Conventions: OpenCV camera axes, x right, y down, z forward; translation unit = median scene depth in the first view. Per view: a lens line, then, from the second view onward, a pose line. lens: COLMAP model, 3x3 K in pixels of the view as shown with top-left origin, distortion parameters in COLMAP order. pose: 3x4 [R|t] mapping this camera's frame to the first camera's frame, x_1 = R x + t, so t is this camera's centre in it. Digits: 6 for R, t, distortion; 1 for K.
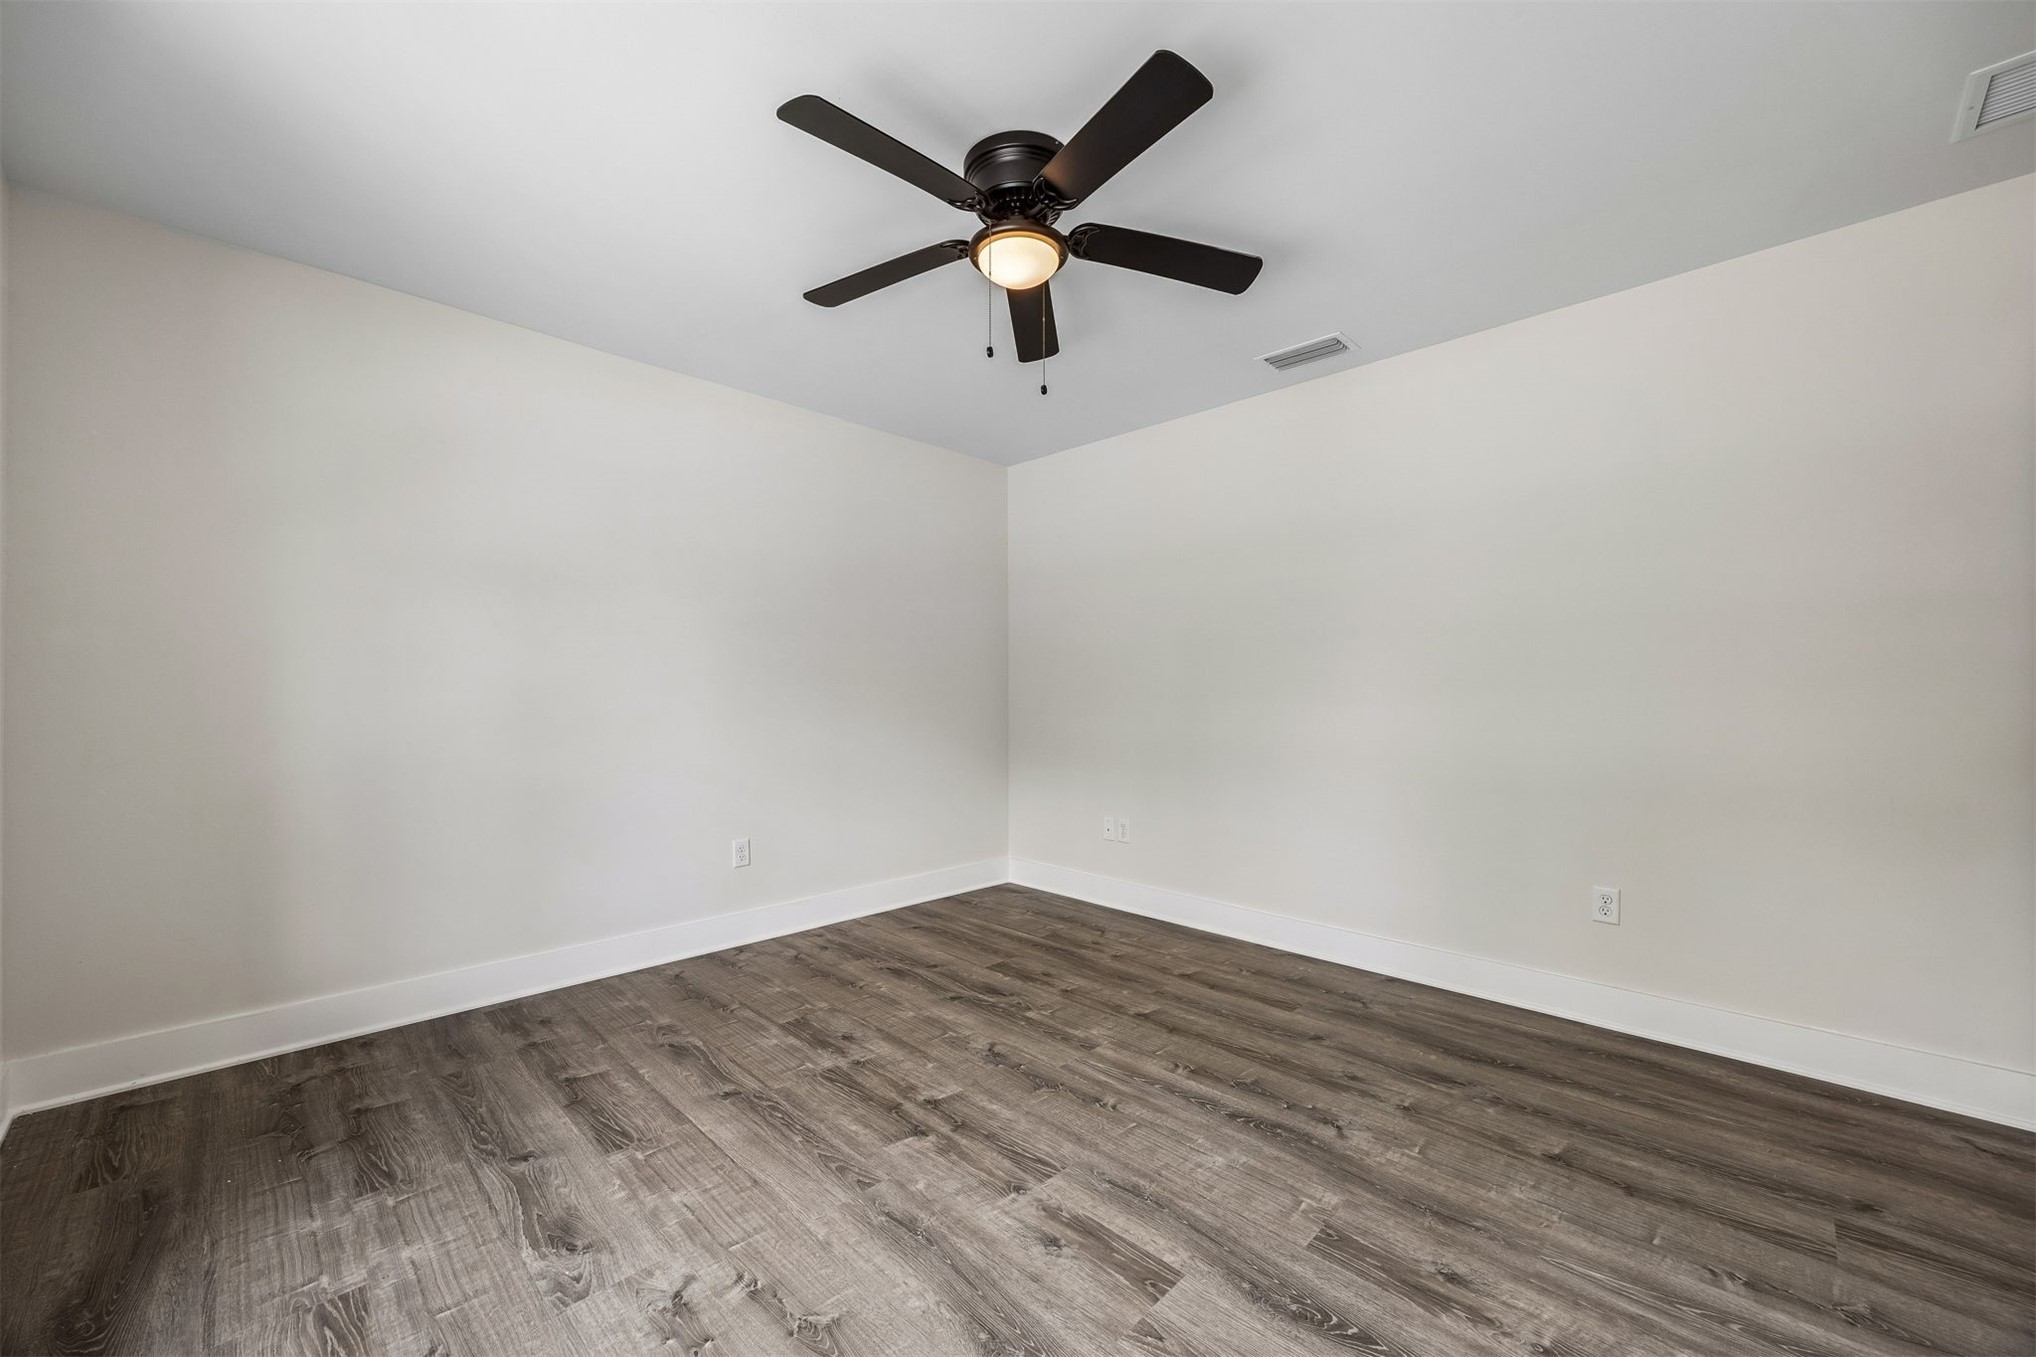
lens RADIAL K [[767.2, 0, 1011.2], [0, 767.2, 681.4], [0, 0, 1]] dist [-0.002085, -0.000178]
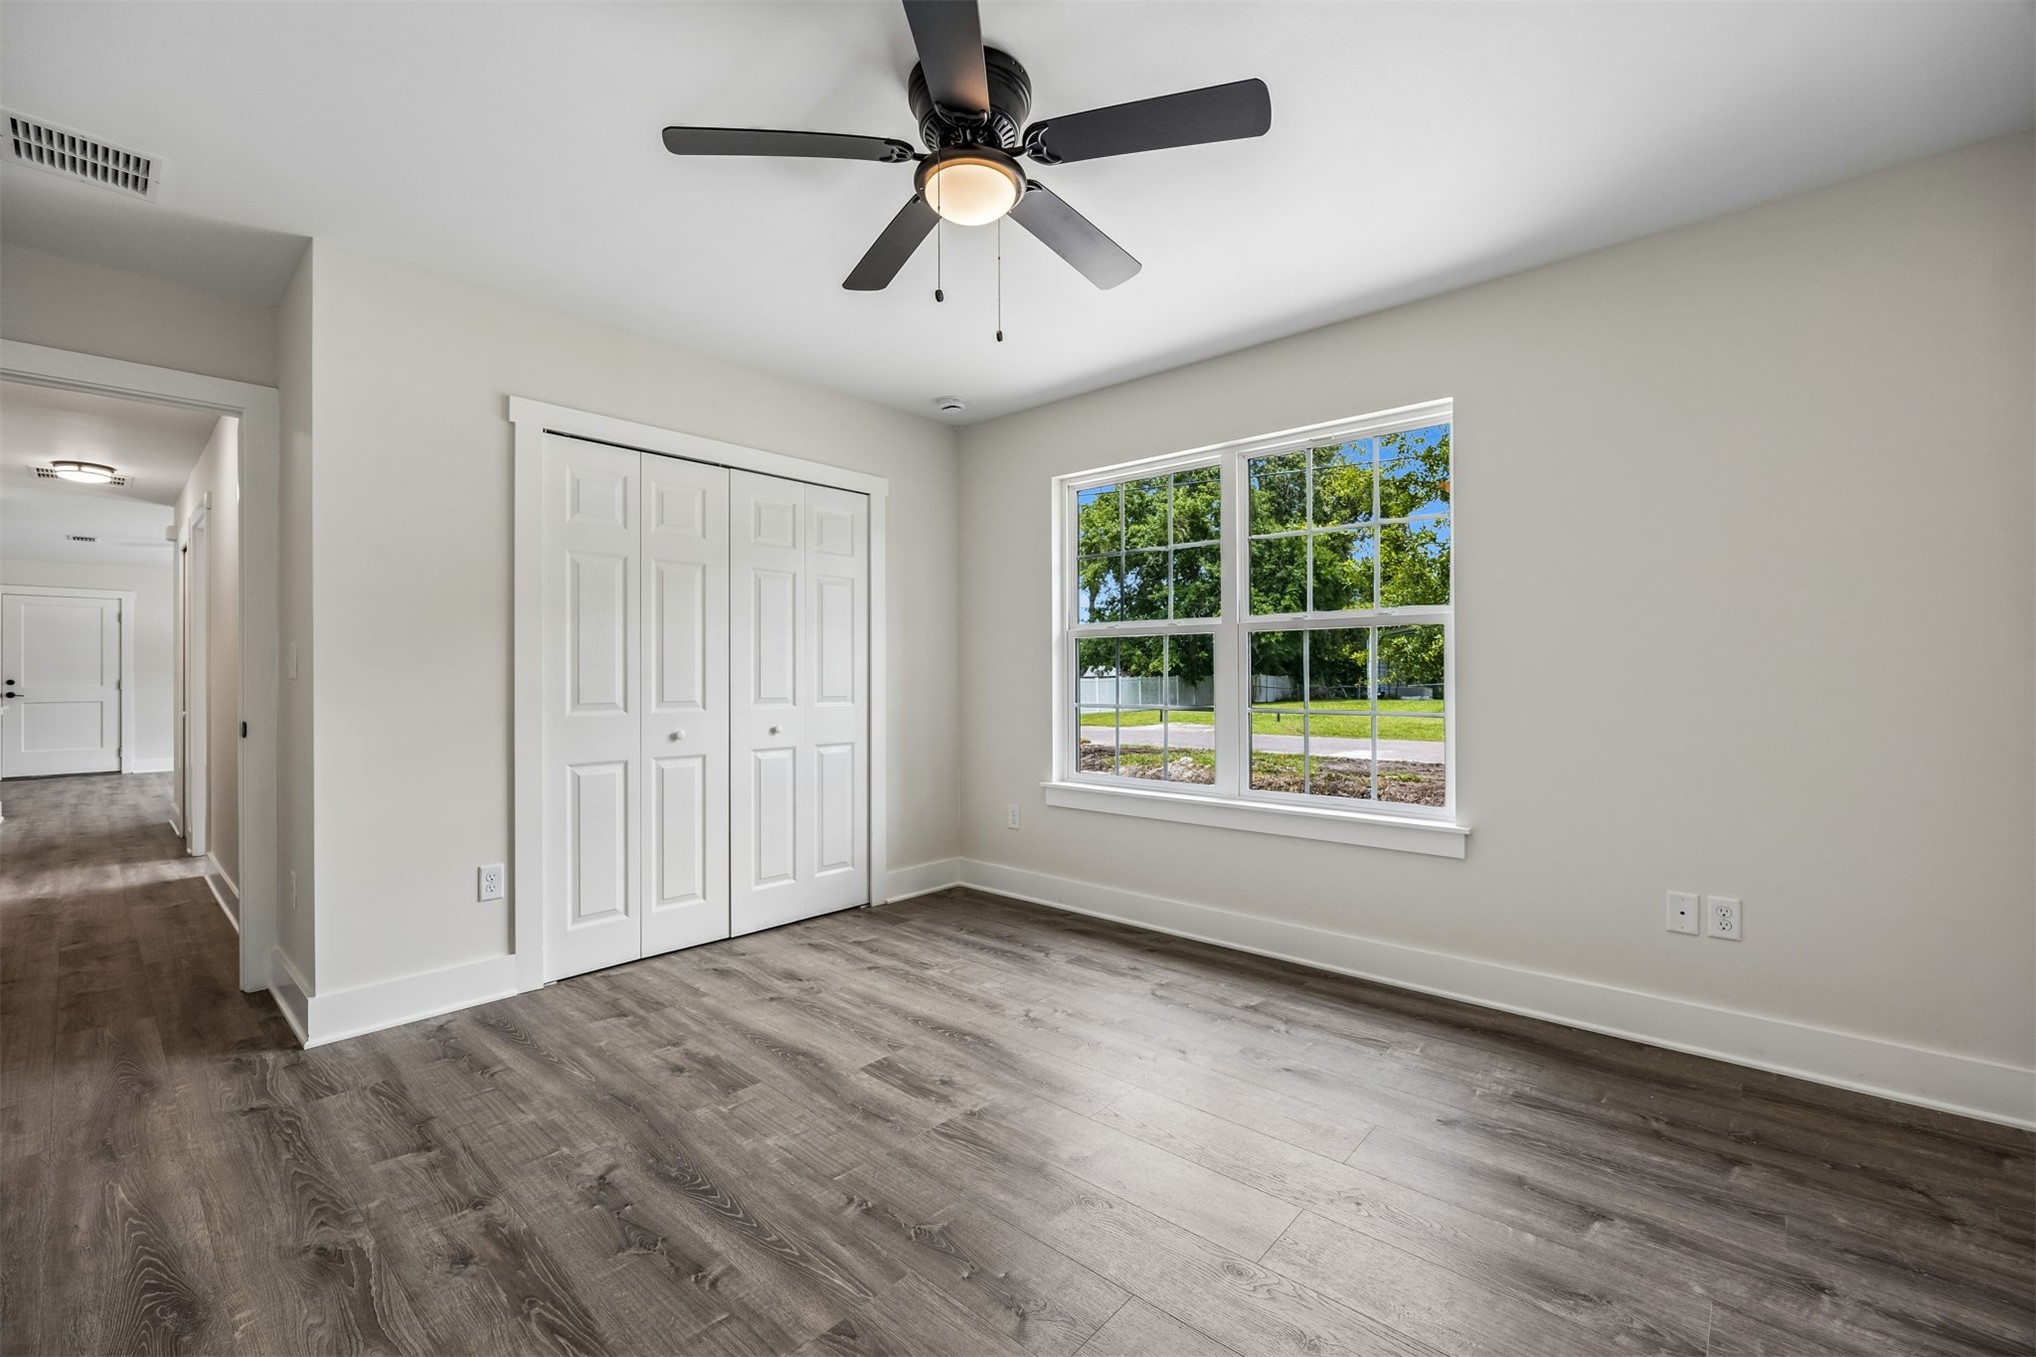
lens RADIAL K [[767.2, 0, 1011.2], [0, 767.2, 681.4], [0, 0, 1]] dist [-0.002085, -0.000178]
pose [[-0.997924, -0.000362, -0.064406, 0.021770], [0.000361, 0.999937, -0.011206, 0.032252], [0.064406, -0.011206, -0.997861, 1.959072]]
